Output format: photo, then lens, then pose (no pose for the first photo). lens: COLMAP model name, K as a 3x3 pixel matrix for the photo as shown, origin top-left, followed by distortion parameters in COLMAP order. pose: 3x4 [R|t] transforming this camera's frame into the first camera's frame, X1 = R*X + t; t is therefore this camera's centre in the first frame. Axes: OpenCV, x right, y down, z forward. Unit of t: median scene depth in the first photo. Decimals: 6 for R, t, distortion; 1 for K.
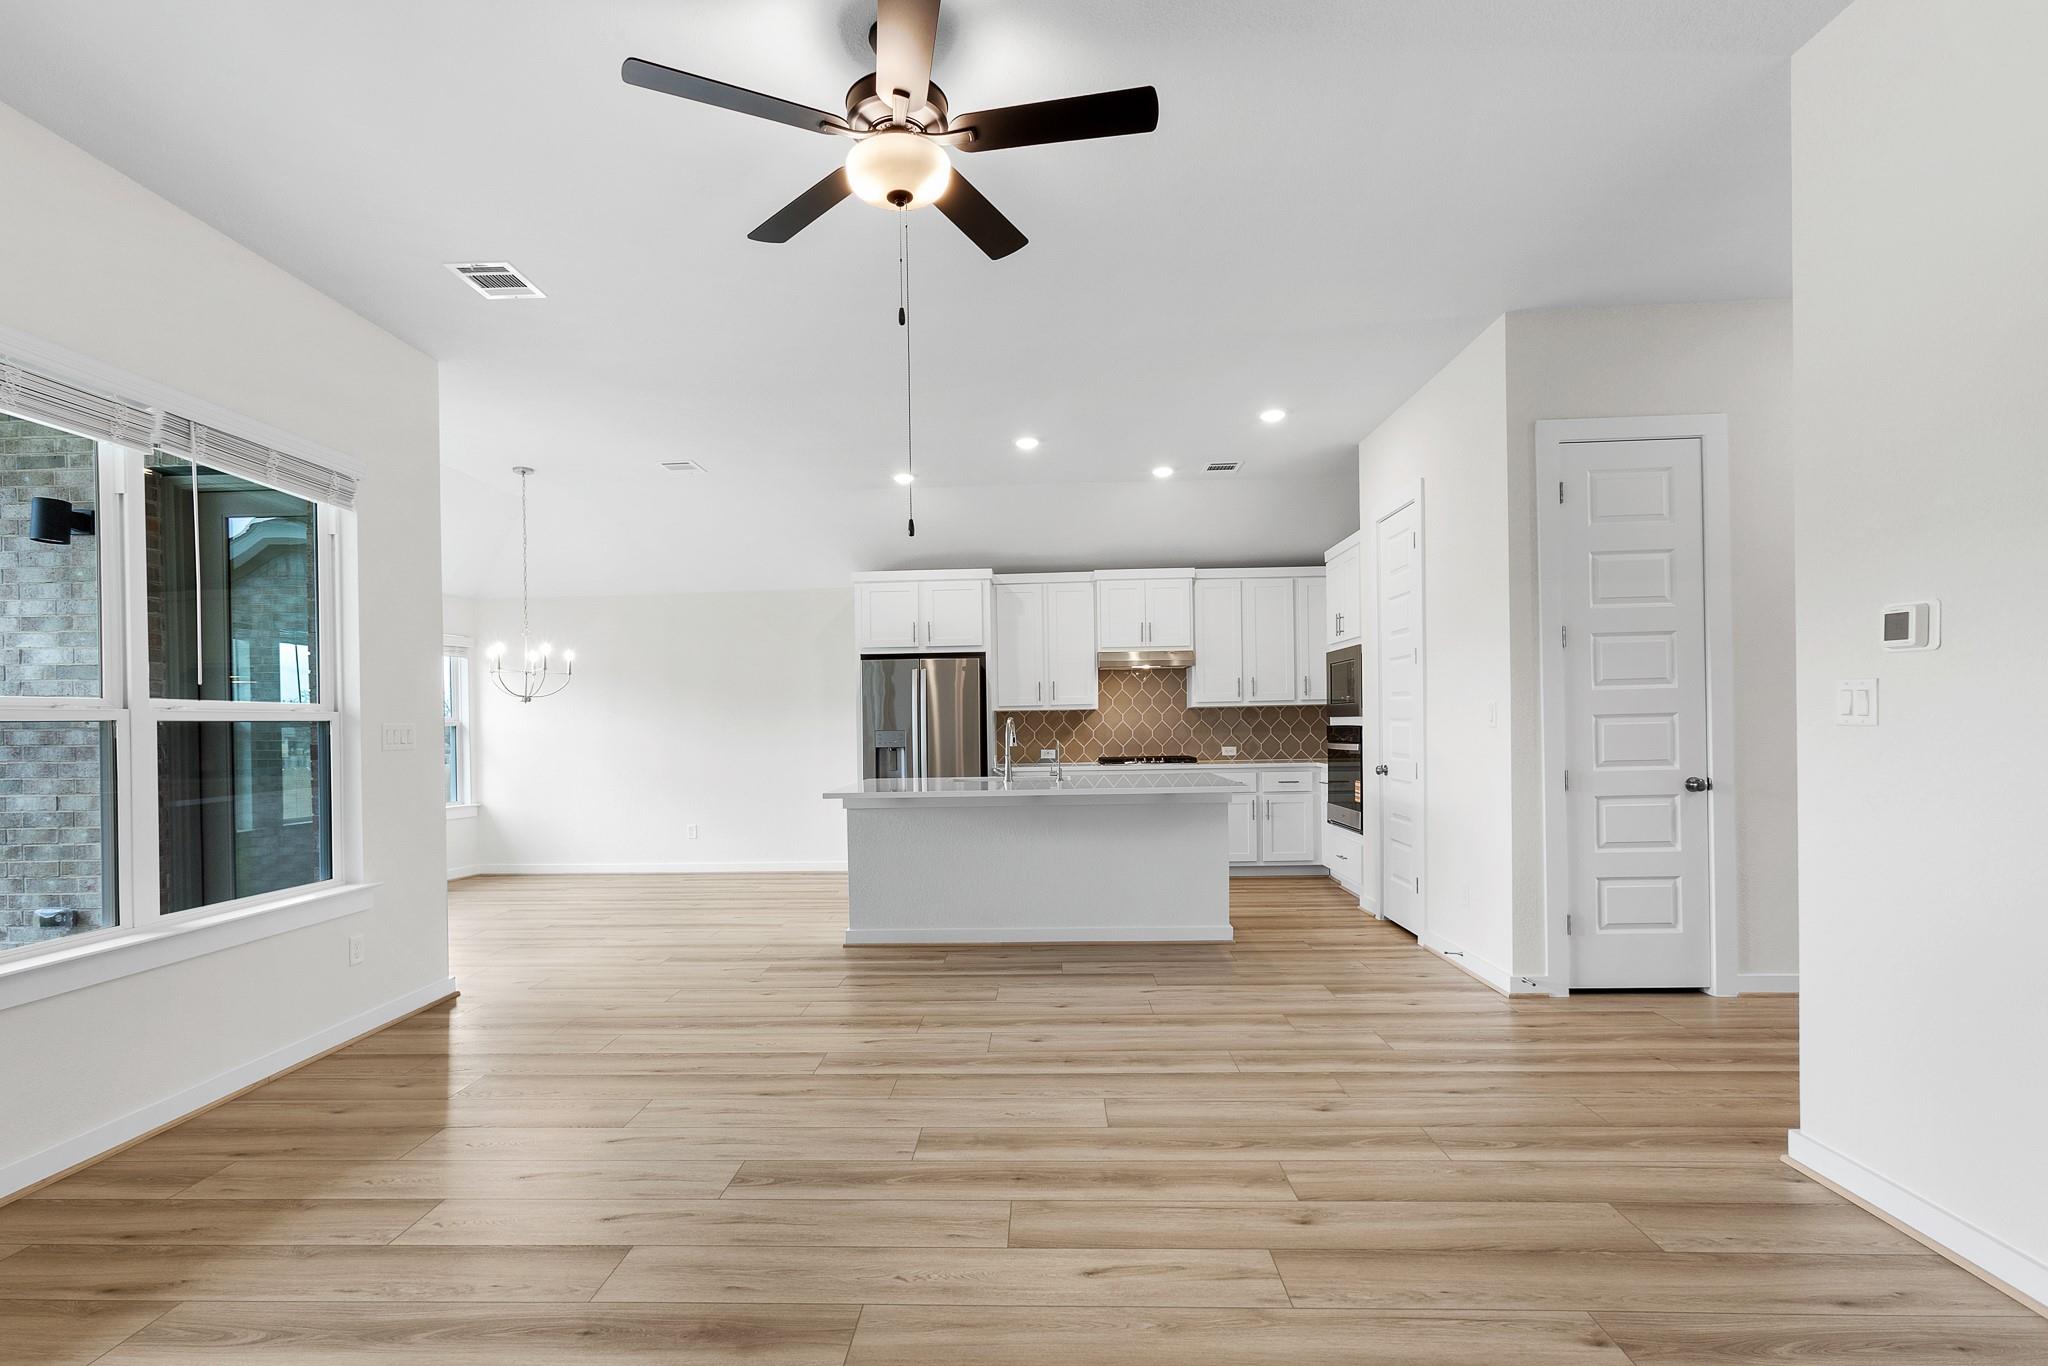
lens RADIAL K [[962.6, 0, 1018.3], [0, 962.6, 720.1], [0, 0, 1]] dist [-0.016652, 0.011533]
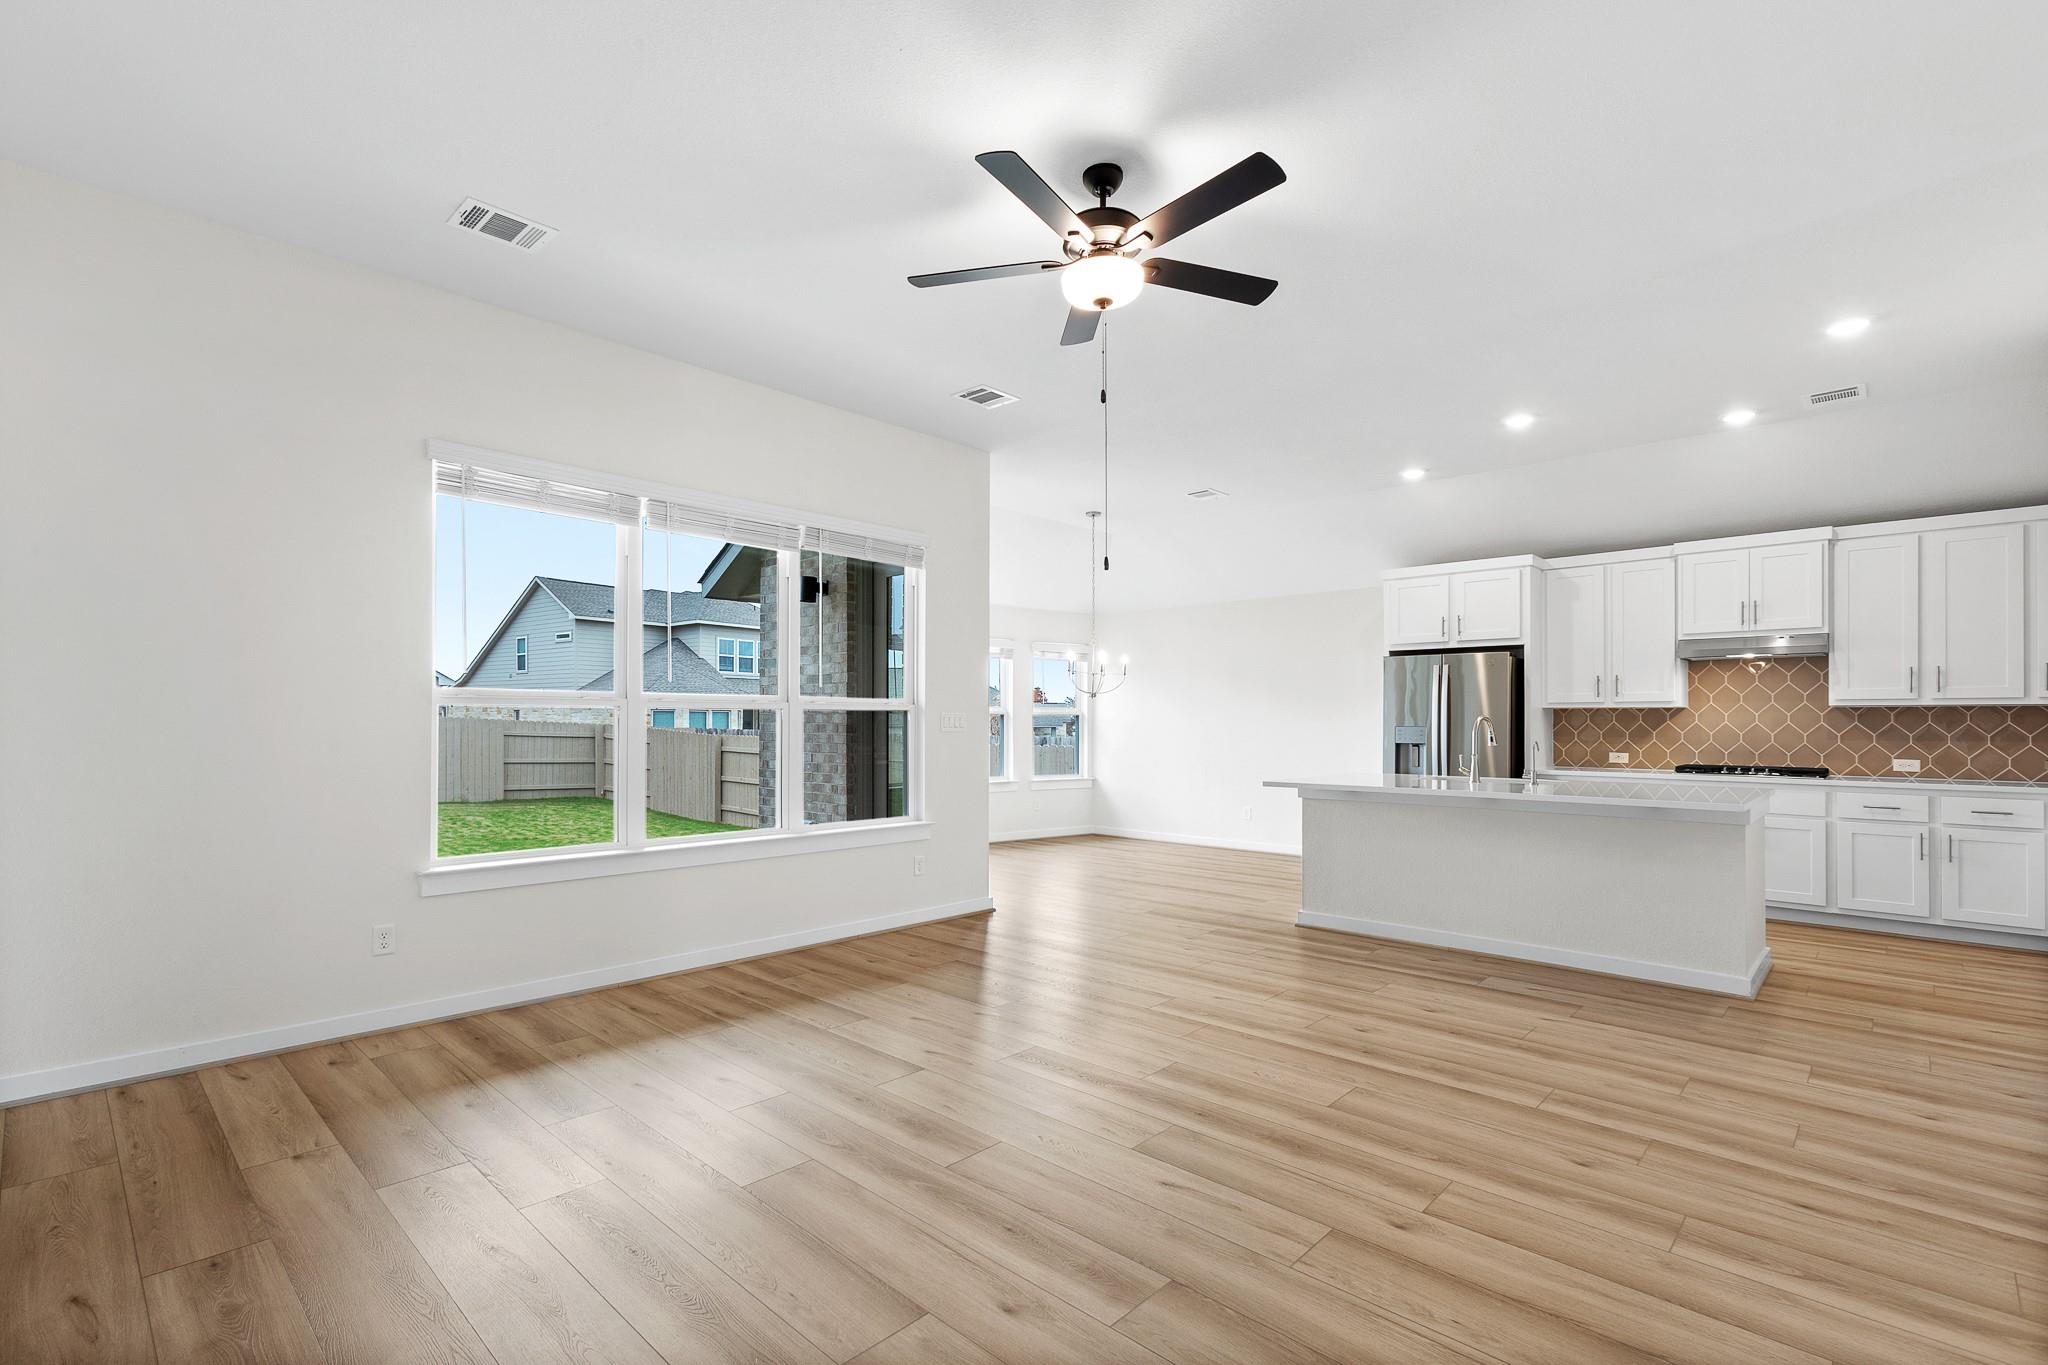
lens RADIAL K [[947.1, 0, 1017.3], [0, 947.1, 710.5], [0, 0, 1]] dist [-0.027787, 0.024206]
pose [[0.748941, 0.012569, -0.662518, 0.322088], [-0.013955, 0.999898, 0.003194, -0.005340], [0.662490, 0.006854, 0.749040, -0.000062]]
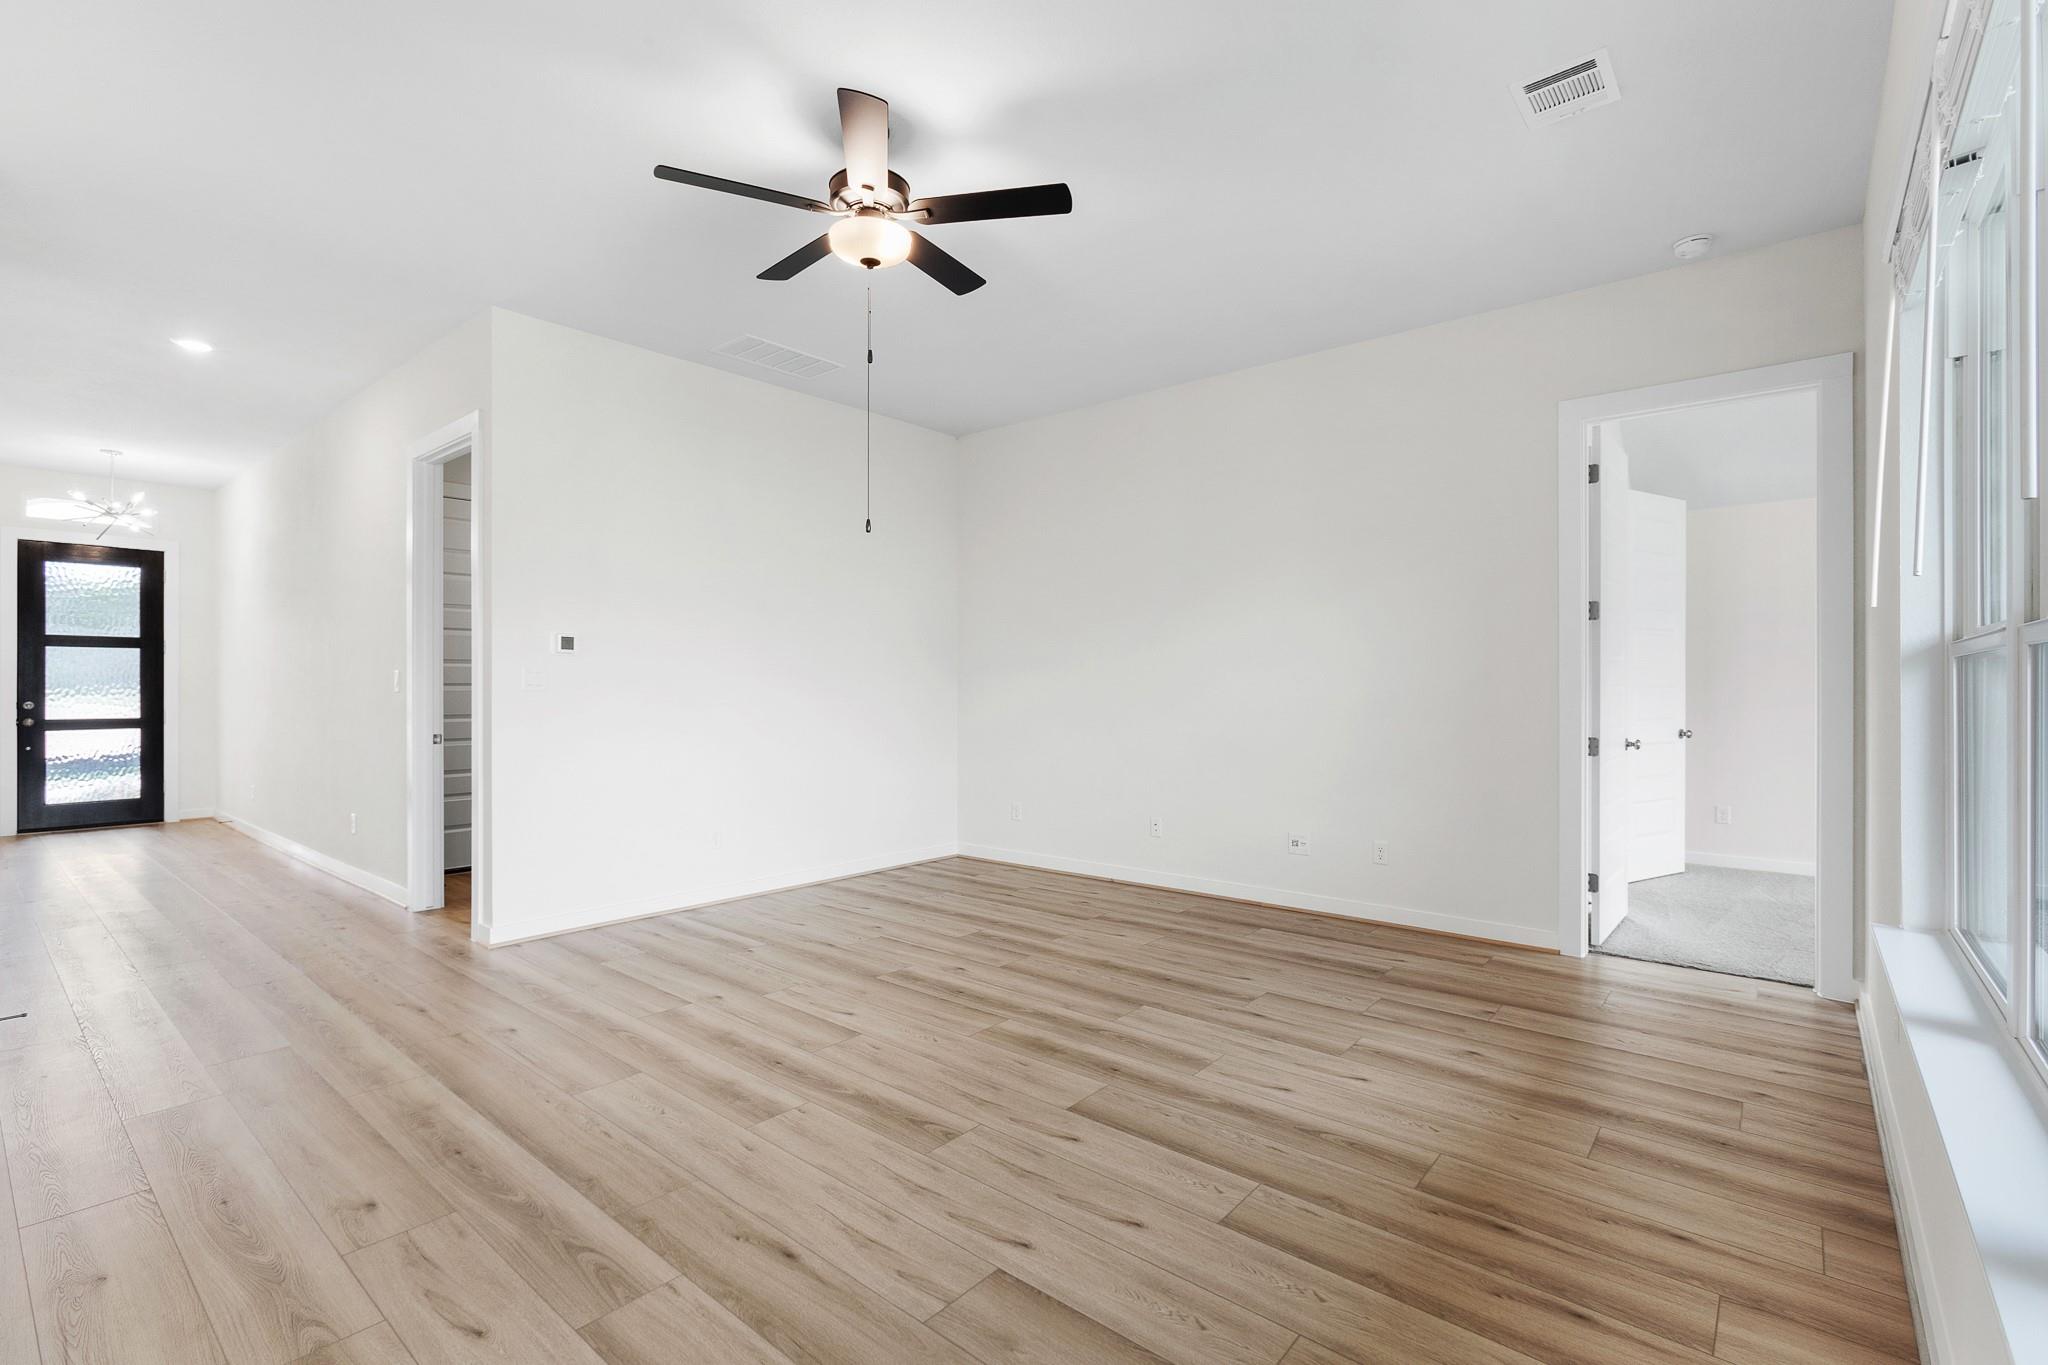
lens RADIAL K [[912.6, 0, 997.7], [0, 912.6, 690.1], [0, 0, 1]] dist [-0.003120, 0.000015]
pose [[-0.774439, 0.010532, 0.632561, -0.522661], [0.008008, 0.999945, -0.006845, 0.010984], [-0.632598, -0.000236, -0.774480, 0.950237]]
